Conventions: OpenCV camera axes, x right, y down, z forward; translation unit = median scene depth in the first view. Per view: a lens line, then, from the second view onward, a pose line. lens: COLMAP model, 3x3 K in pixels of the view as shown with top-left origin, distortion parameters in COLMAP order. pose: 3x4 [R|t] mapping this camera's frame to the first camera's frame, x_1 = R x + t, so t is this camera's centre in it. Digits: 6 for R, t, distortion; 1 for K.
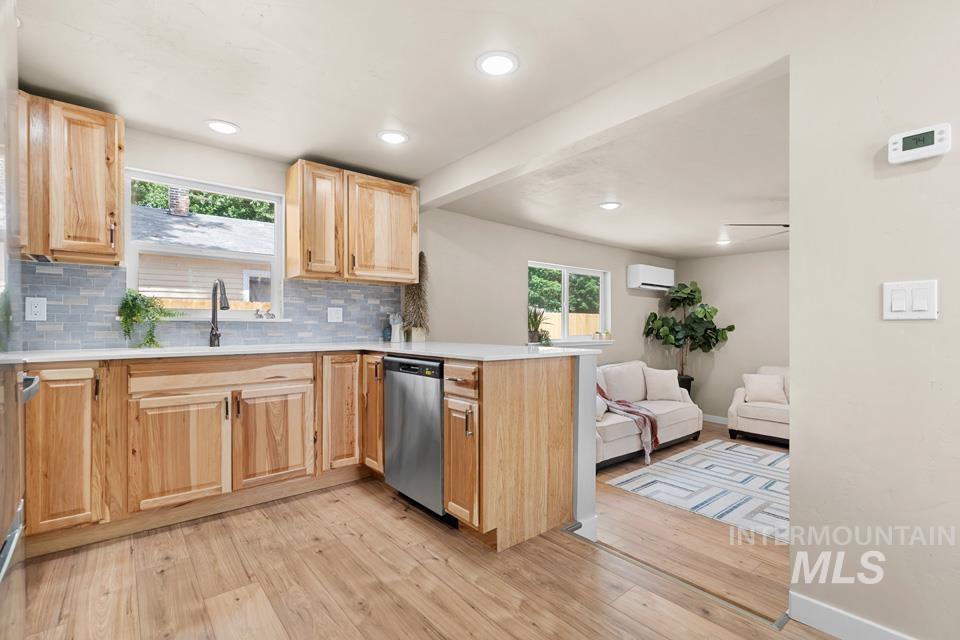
lens RADIAL K [[437.1, 0, 493.2], [0, 437.1, 327.0], [0, 0, 1]] dist [-0.005630, 0.003621]
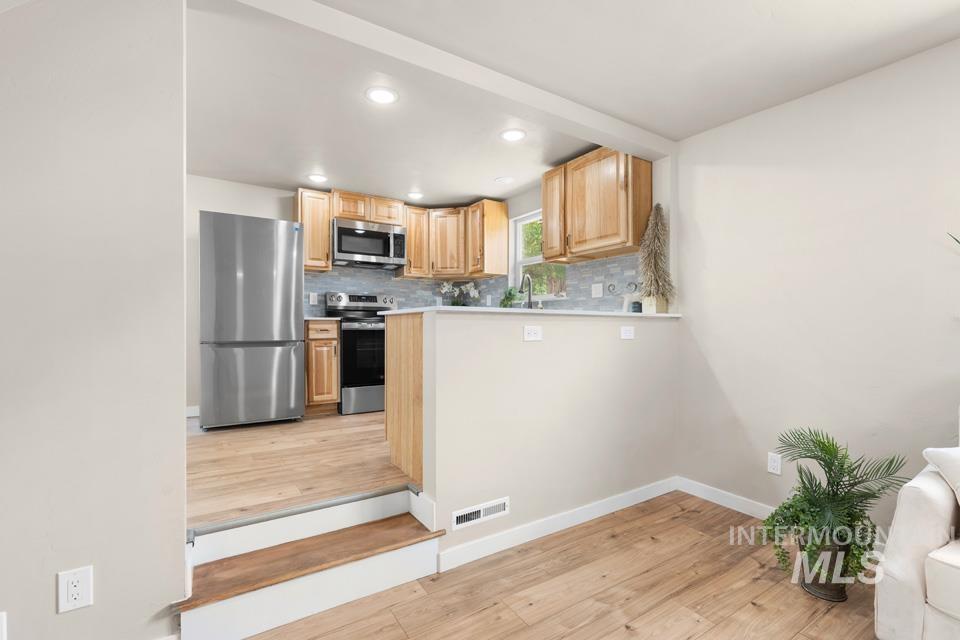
lens RADIAL K [[437.1, 0, 481.0], [0, 437.1, 325.7], [0, 0, 1]] dist [-0.005630, 0.003621]
pose [[-0.133140, -0.008488, -0.991061, 0.811469], [-0.002317, 0.999963, -0.008253, 0.075117], [0.991095, 0.001197, -0.133155, 0.919683]]
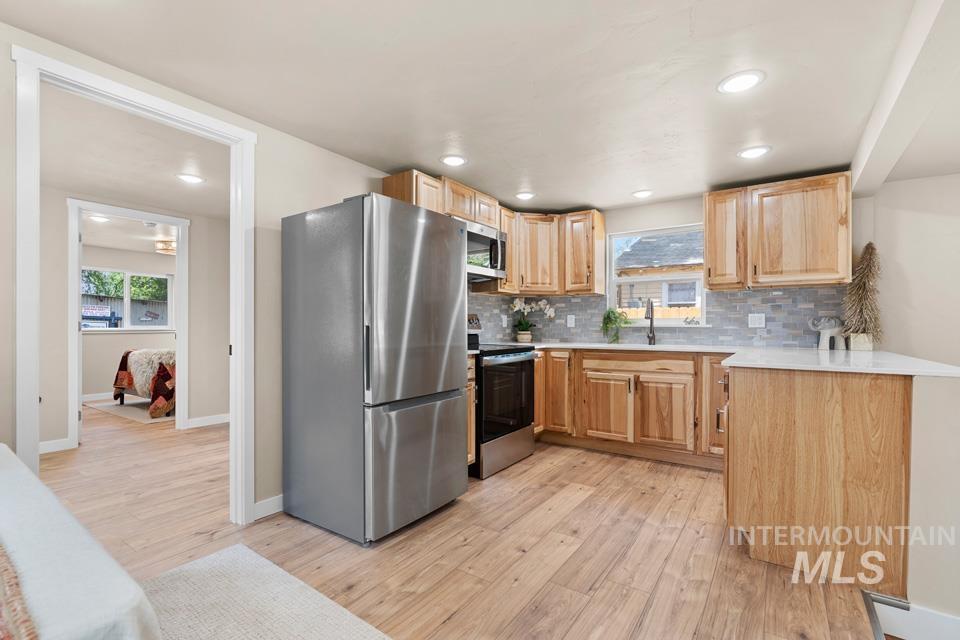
lens RADIAL K [[437.1, 0, 475.9], [0, 437.1, 323.1], [0, 0, 1]] dist [-0.005630, 0.003621]
pose [[0.251188, -0.008215, -0.967903, 0.526435], [-0.004975, 0.999940, -0.009778, -0.008442], [0.967925, 0.007271, 0.251132, 0.081181]]
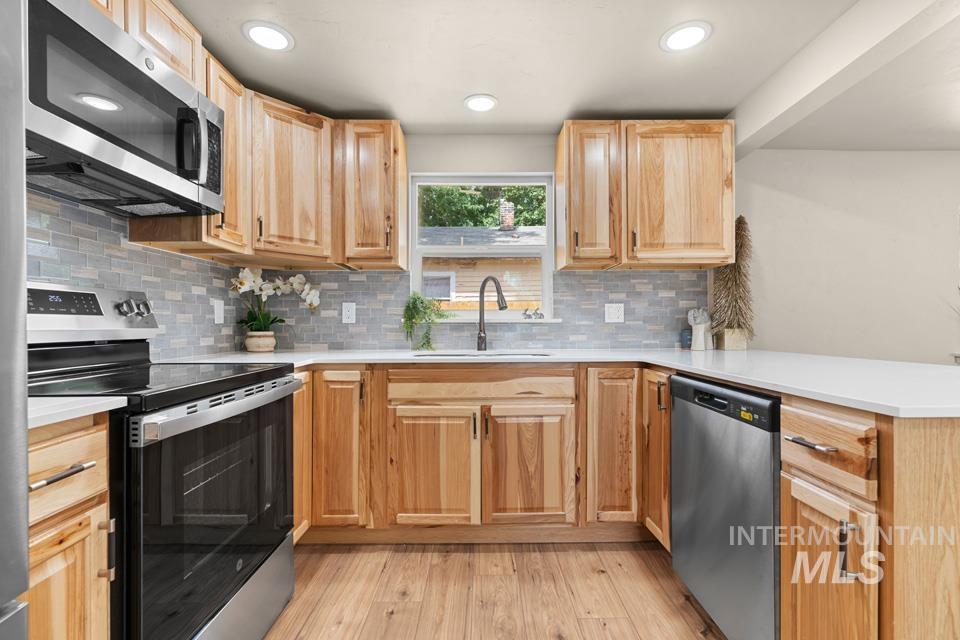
lens RADIAL K [[437.1, 0, 484.9], [0, 437.1, 323.9], [0, 0, 1]] dist [-0.005630, 0.003621]
pose [[0.760283, -0.003021, -0.649585, -0.031135], [0.001775, 0.999995, -0.002573, -0.006879], [0.649590, 0.000803, 0.760284, 0.269967]]
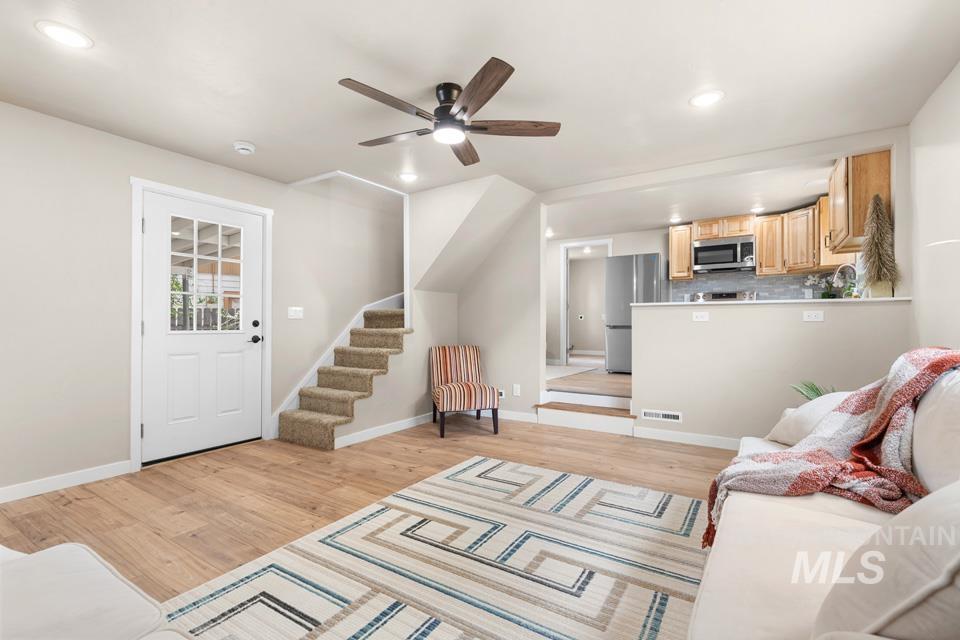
lens RADIAL K [[437.1, 0, 483.0], [0, 437.1, 321.7], [0, 0, 1]] dist [-0.005630, 0.003621]
pose [[-0.958135, -0.007331, -0.286224, 0.977957], [-0.006000, 0.999967, -0.005525, 0.104563], [0.286255, -0.003576, -0.958147, 1.887083]]
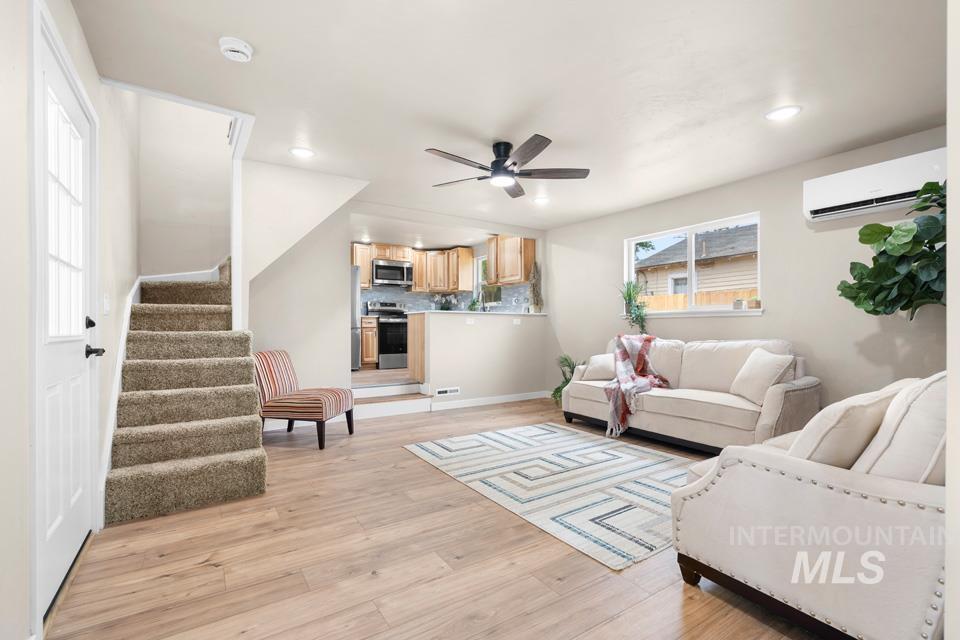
lens RADIAL K [[437.1, 0, 485.6], [0, 437.1, 327.4], [0, 0, 1]] dist [-0.005630, 0.003621]
pose [[-0.117919, -0.005817, -0.993006, 1.853459], [-0.000746, 0.999983, -0.005769, 0.117903], [0.993023, 0.000060, -0.117921, 1.187247]]
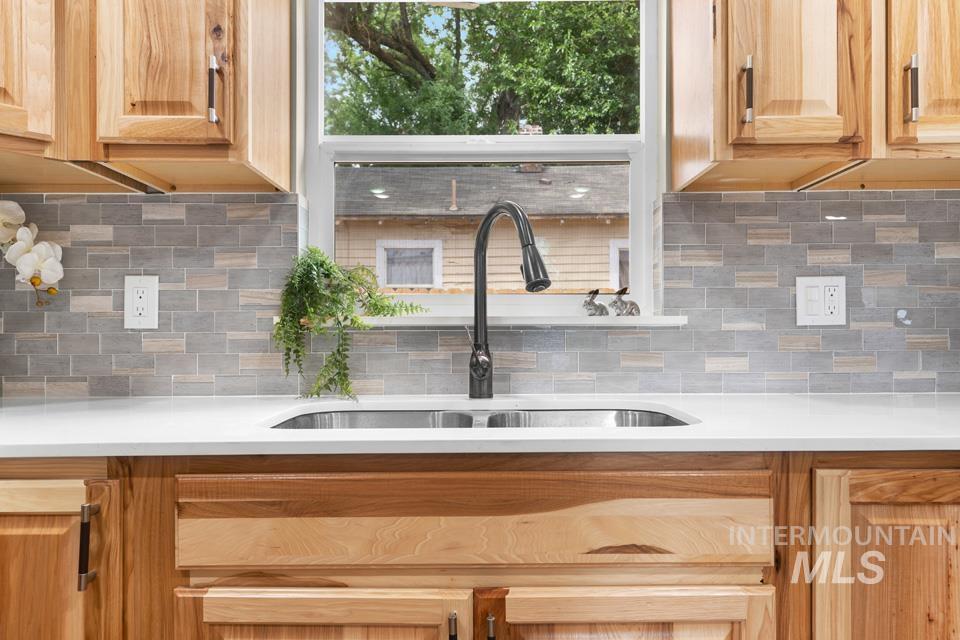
lens RADIAL K [[680.2, 0, 487.8], [0, 680.2, 332.8], [0, 0, 1]] dist [-0.000876, 0.002198]
pose [[0.754094, -0.002137, -0.656763, -0.241522], [0.003494, 0.999994, 0.000758, -0.006946], [0.656757, -0.002866, 0.754097, 0.522439]]
